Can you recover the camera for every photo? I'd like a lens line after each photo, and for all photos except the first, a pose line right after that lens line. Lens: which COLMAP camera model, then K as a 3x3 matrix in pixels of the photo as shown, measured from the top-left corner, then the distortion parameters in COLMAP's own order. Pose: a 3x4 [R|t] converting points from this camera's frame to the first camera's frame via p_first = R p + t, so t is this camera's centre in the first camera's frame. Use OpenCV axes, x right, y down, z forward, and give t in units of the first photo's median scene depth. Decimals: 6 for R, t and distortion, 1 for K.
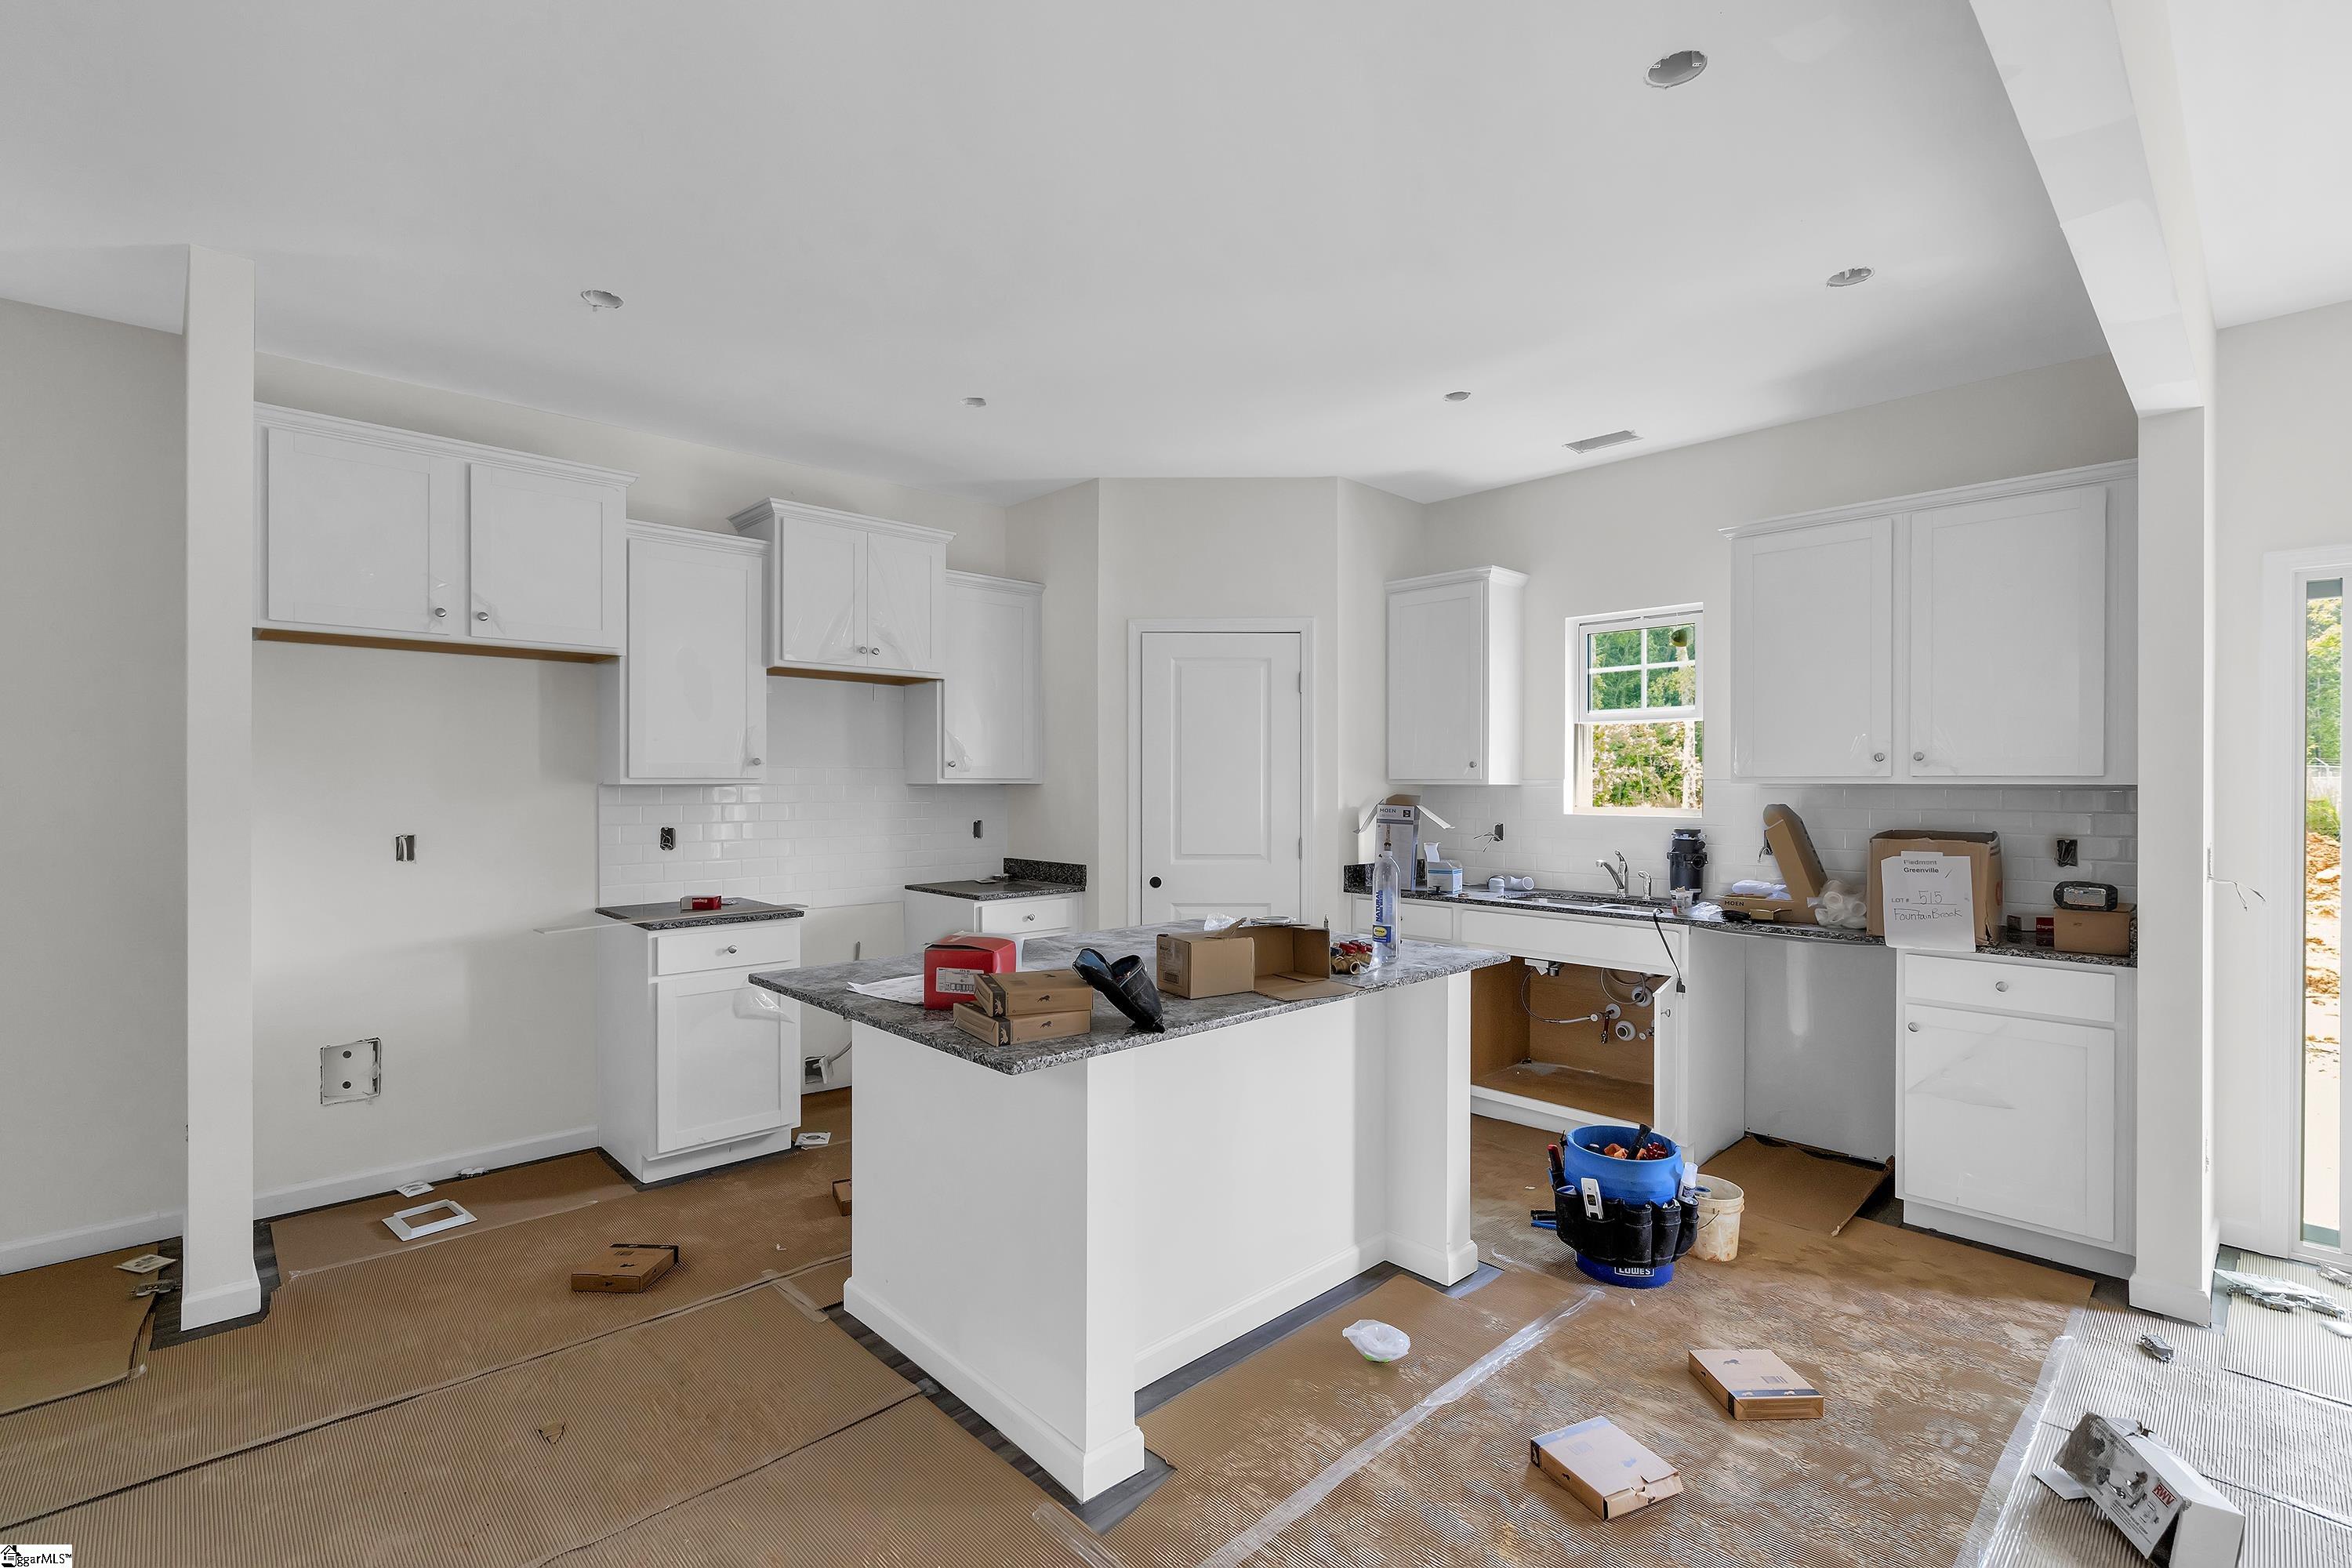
lens RADIAL K [[1054.9, 0, 1176.0], [0, 1054.9, 784.0], [0, 0, 1]] dist [0.003838, 0.001043]
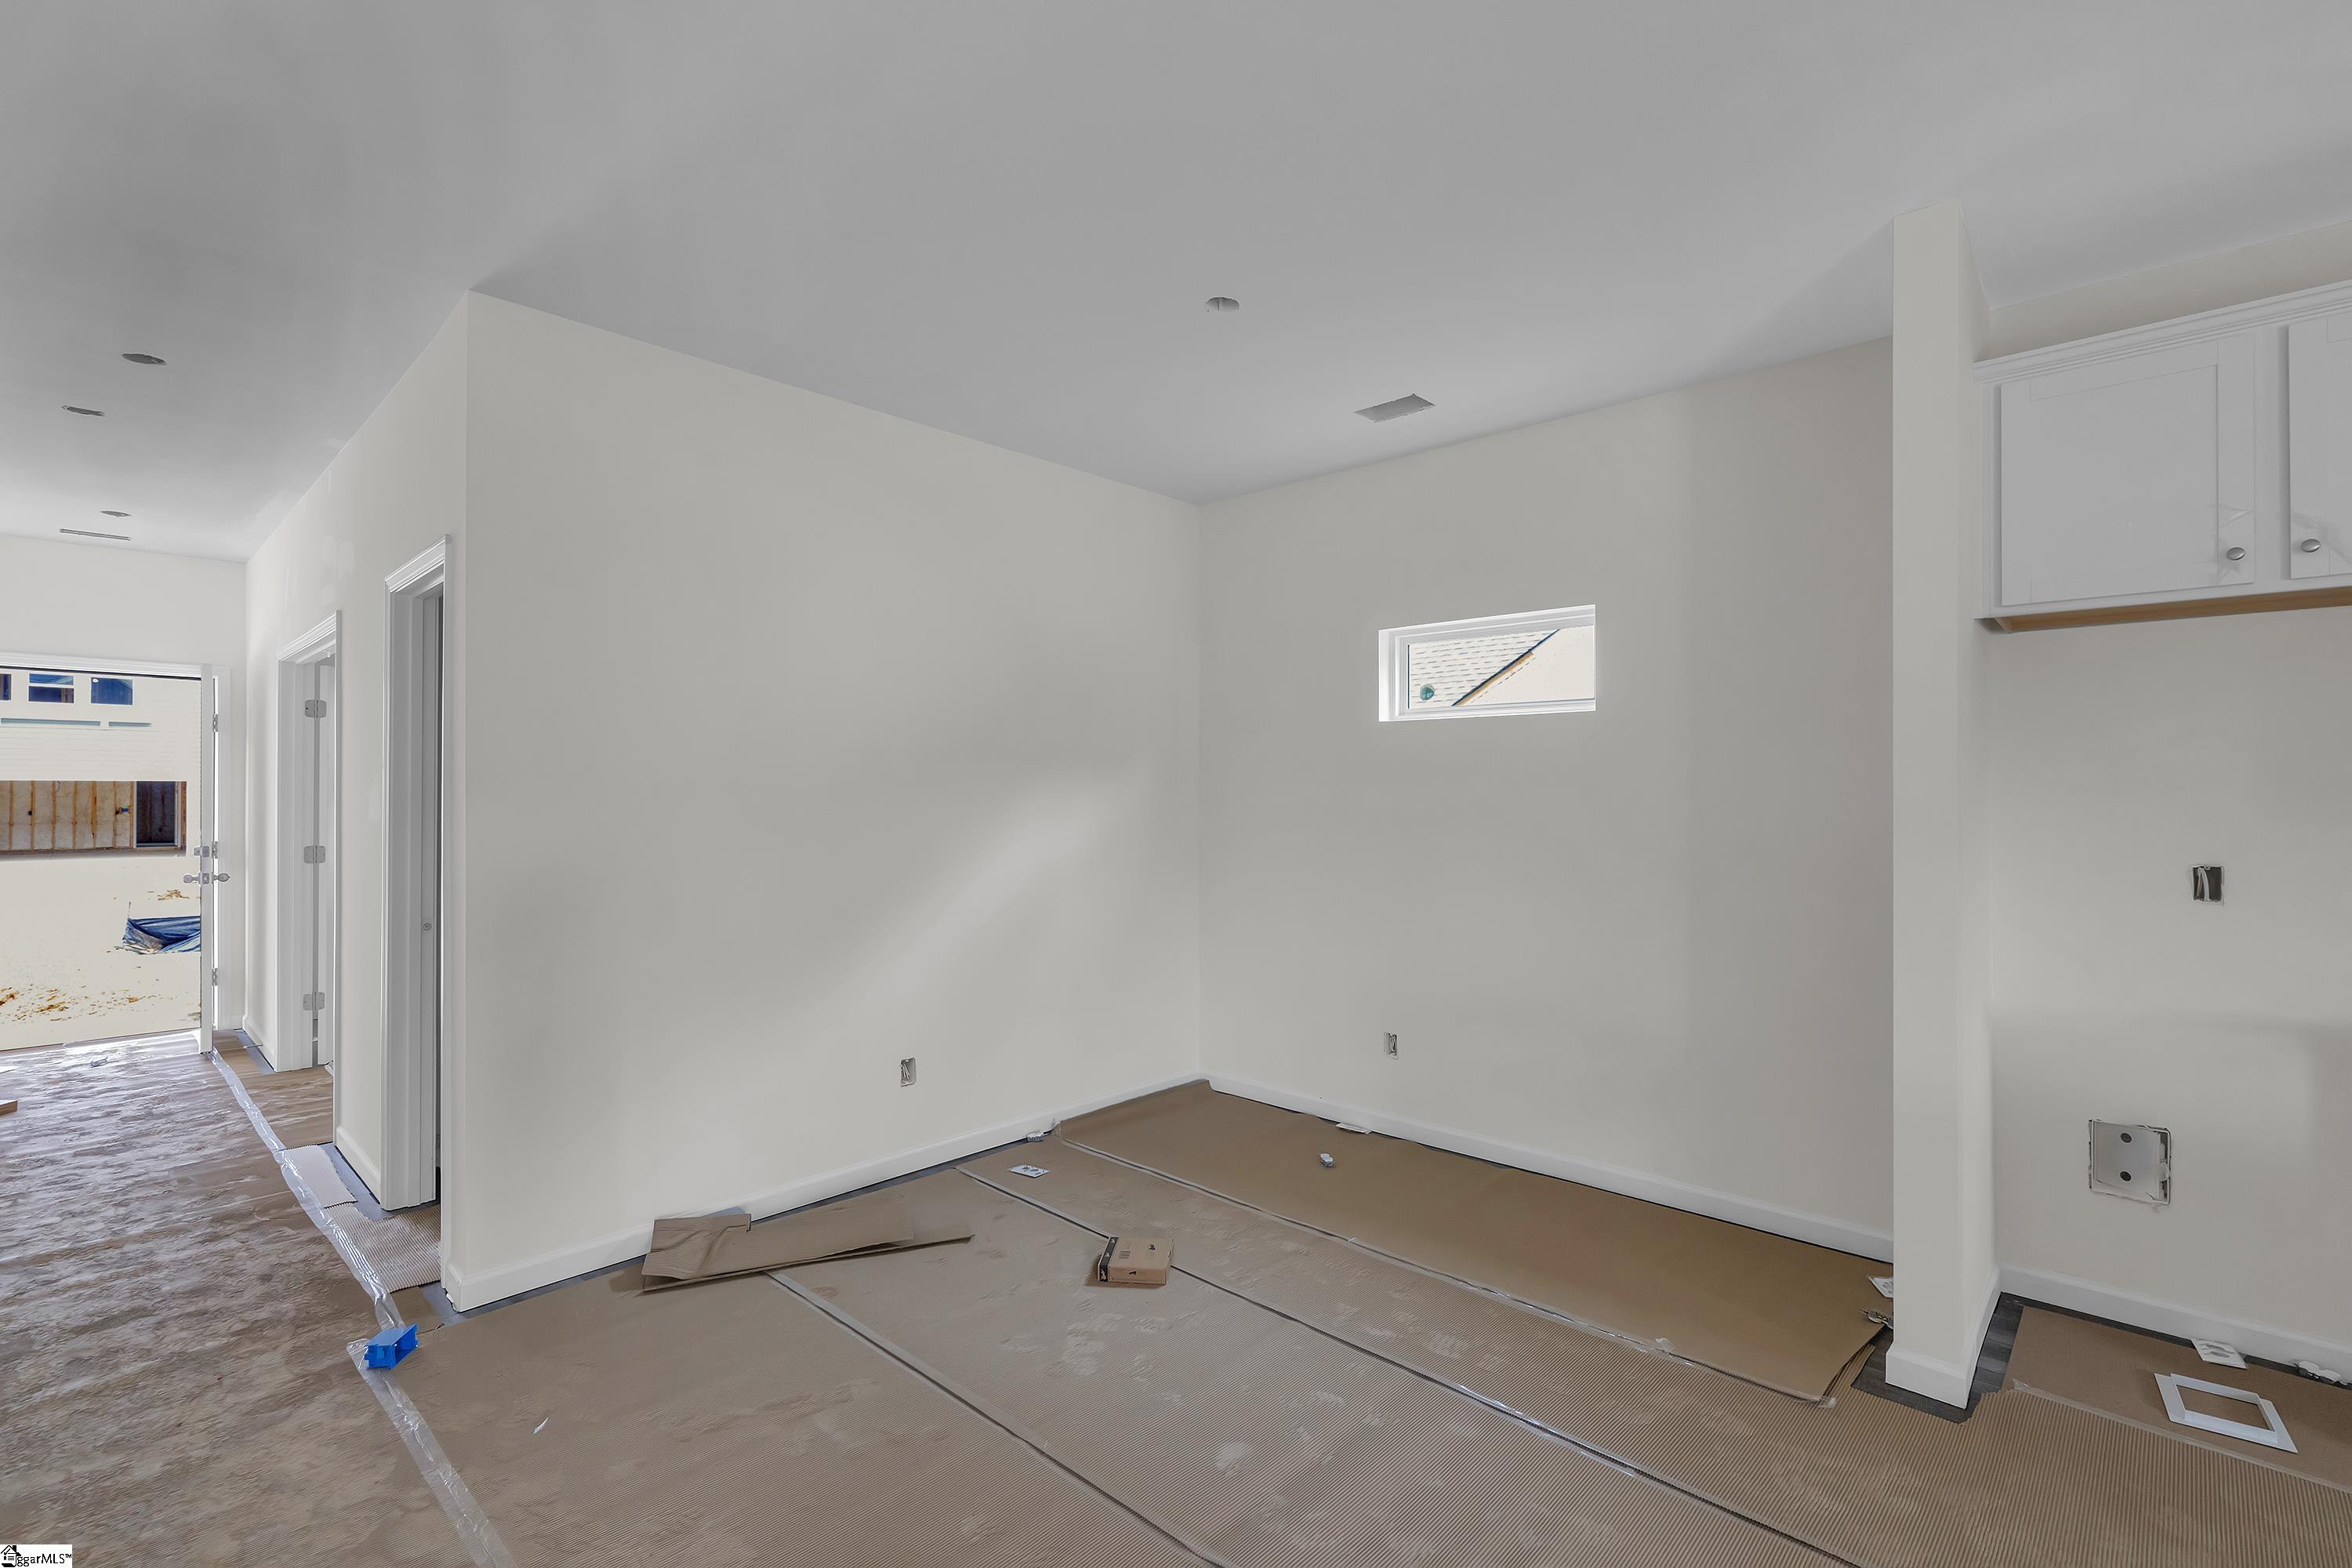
lens RADIAL K [[1054.9, 0, 1176.0], [0, 1054.9, 784.0], [0, 0, 1]] dist [0.003838, 0.001043]
pose [[0.063064, -0.004105, -0.998001, -0.035280], [-0.004852, 0.999978, -0.004420, -0.002299], [0.997998, 0.005121, 0.063043, 0.246887]]
